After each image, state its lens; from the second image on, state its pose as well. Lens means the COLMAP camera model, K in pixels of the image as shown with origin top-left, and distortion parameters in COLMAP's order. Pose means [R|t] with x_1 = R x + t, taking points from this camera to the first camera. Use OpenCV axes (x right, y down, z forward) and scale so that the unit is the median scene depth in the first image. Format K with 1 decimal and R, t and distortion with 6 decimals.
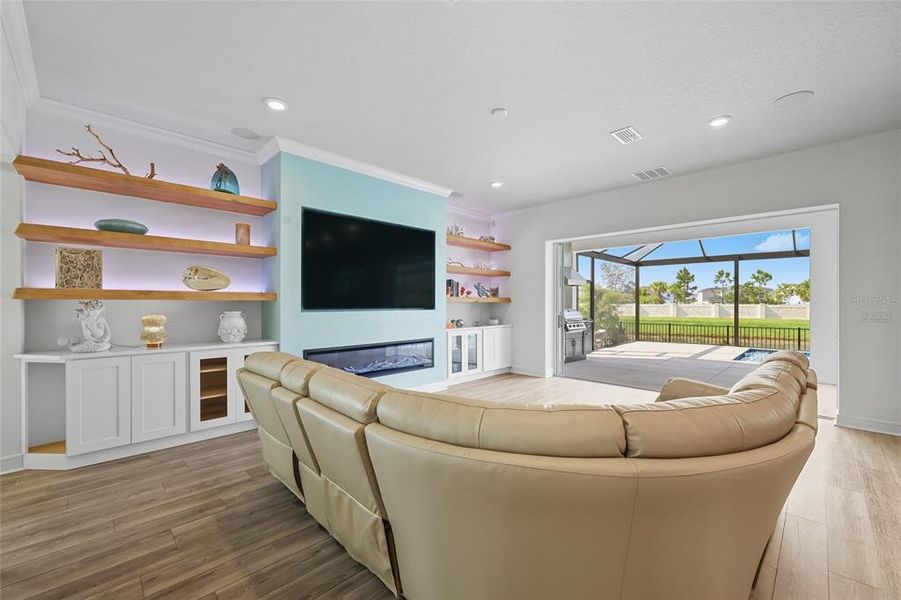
lens RADIAL K [[367.5, 0, 450.4], [0, 367.5, 304.9], [0, 0, 1]] dist [-0.008501, 0.000568]
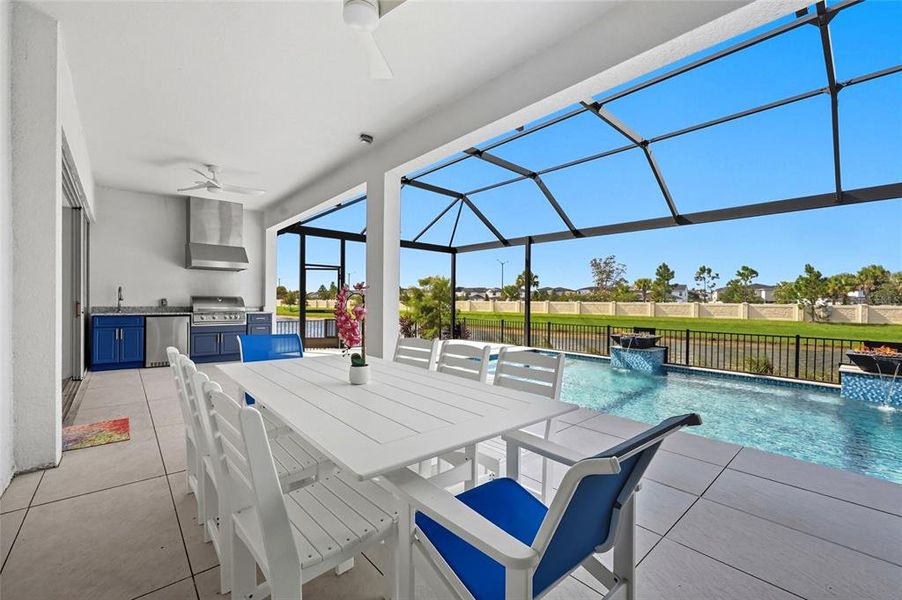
lens RADIAL K [[367.9, 0, 449.5], [0, 367.9, 302.2], [0, 0, 1]] dist [-0.008501, 0.000568]
pose [[0.998328, 0.010525, -0.056831, 0.627186], [-0.010531, 0.999945, 0.000180, 0.012333], [0.056830, 0.000418, 0.998384, 0.144174]]
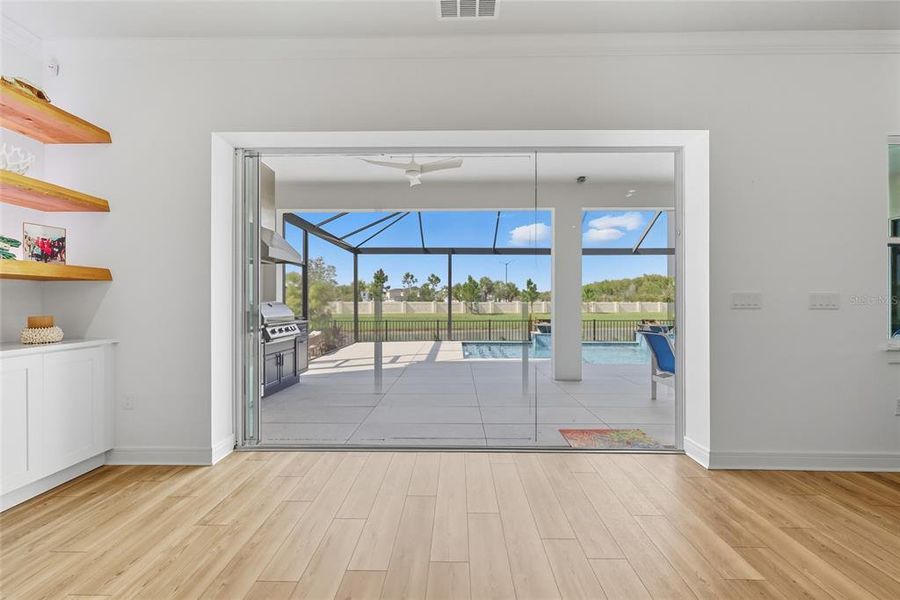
lens RADIAL K [[367.1, 0, 448.8], [0, 367.1, 303.2], [0, 0, 1]] dist [-0.008501, 0.000568]
pose [[0.719166, -0.002487, 0.694834, 0.088988], [0.002928, 0.999996, 0.000549, 0.010134], [-0.694832, 0.001640, 0.719170, 0.280121]]
